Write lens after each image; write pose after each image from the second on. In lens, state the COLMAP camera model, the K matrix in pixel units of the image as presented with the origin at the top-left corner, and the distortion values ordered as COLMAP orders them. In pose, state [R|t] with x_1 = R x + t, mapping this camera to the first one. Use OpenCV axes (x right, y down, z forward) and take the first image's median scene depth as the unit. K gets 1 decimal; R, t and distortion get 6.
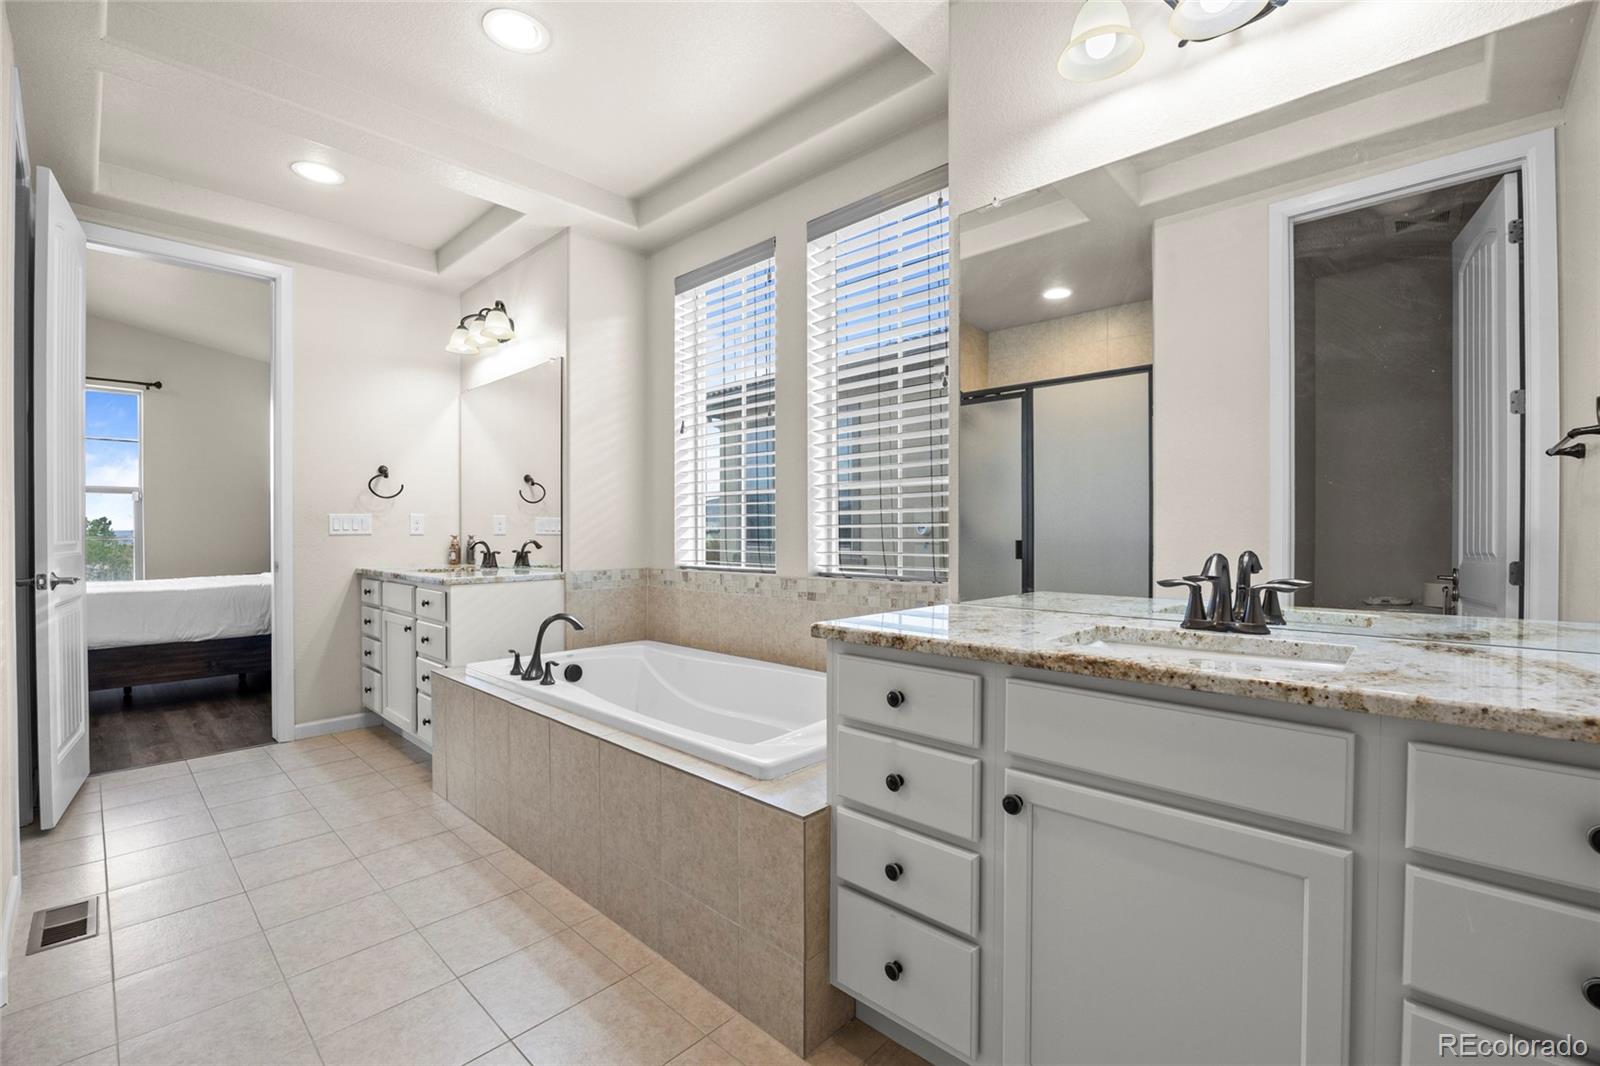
lens RADIAL K [[708.5, 0, 823.2], [0, 708.5, 538.0], [0, 0, 1]] dist [-0.024129, 0.003247]
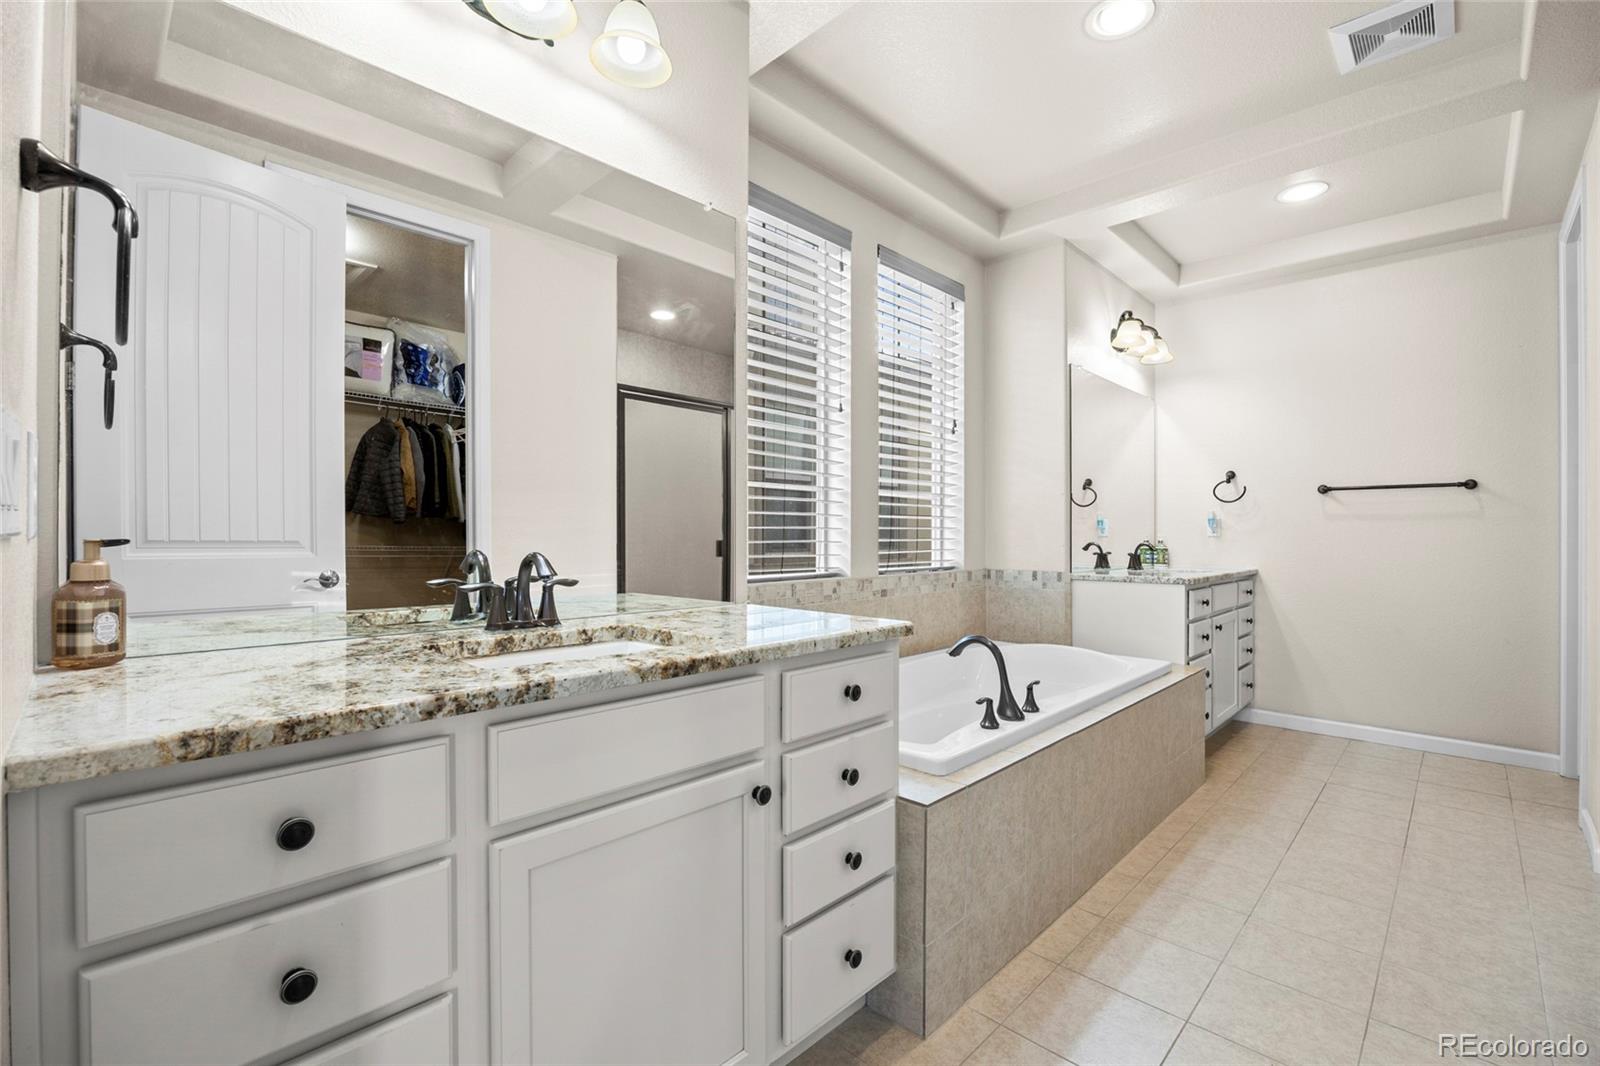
lens RADIAL K [[708.5, 0, 798.3], [0, 708.5, 528.6], [0, 0, 1]] dist [-0.024129, 0.003247]
pose [[0.008757, 0.005724, 0.999945, -0.929920], [0.004145, 0.999975, -0.005760, -0.008561], [-0.999953, 0.004195, 0.008733, 0.946461]]
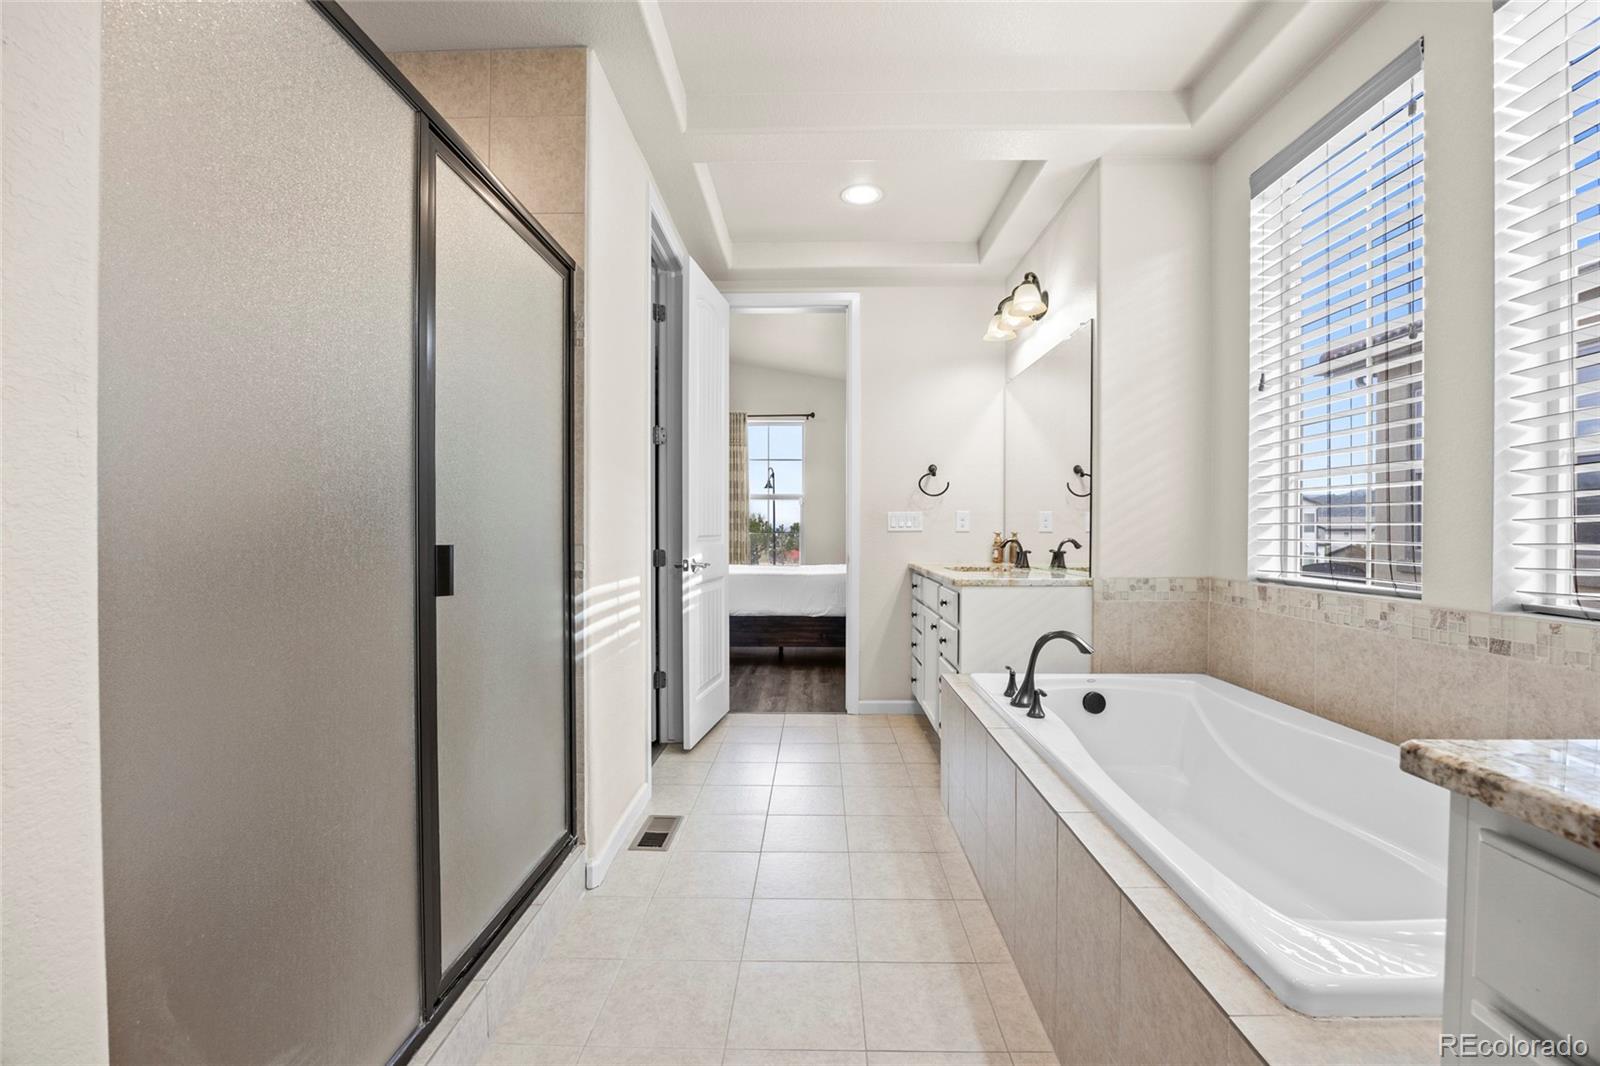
lens RADIAL K [[708.5, 0, 777.8], [0, 708.5, 538.9], [0, 0, 1]] dist [-0.024129, 0.003247]
pose [[0.645432, 0.013308, -0.763702, 0.026566], [-0.008917, 0.999911, 0.009888, -0.002289], [0.763765, 0.000428, 0.645494, 0.183954]]
